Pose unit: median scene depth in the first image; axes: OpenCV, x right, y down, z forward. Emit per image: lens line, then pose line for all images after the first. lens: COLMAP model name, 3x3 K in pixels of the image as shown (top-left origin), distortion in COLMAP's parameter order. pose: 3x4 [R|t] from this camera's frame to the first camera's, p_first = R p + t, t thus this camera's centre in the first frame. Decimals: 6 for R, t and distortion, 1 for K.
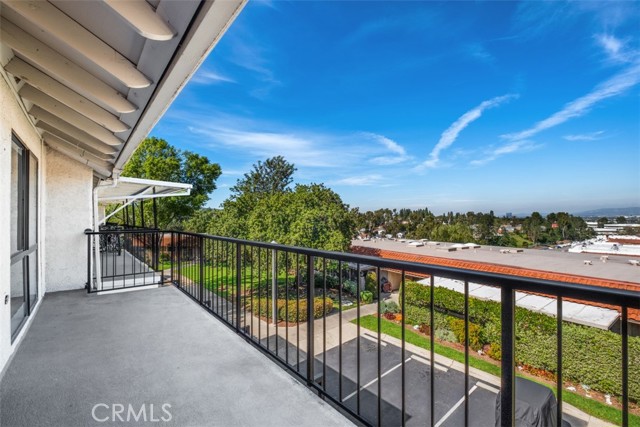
lens RADIAL K [[275.8, 0, 319.3], [0, 275.8, 218.0], [0, 0, 1]] dist [0.000885, -0.004754]
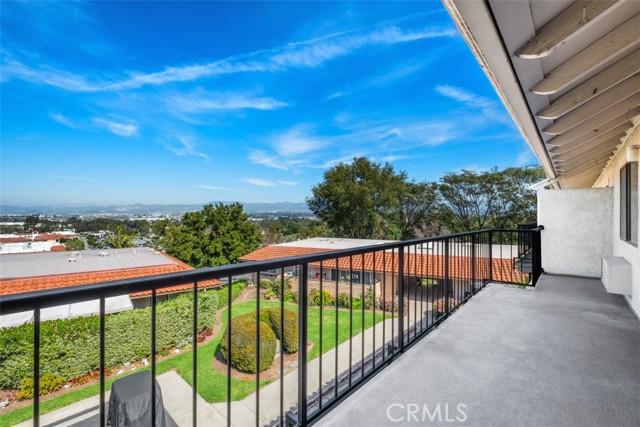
lens RADIAL K [[275.8, 0, 320.3], [0, 275.8, 215.7], [0, 0, 1]] dist [0.000885, -0.004754]
pose [[-0.148677, 0.007928, 0.988854, -0.296401], [-0.004725, 0.999951, -0.008727, -0.000520], [-0.988874, -0.005970, -0.148633, 0.370841]]
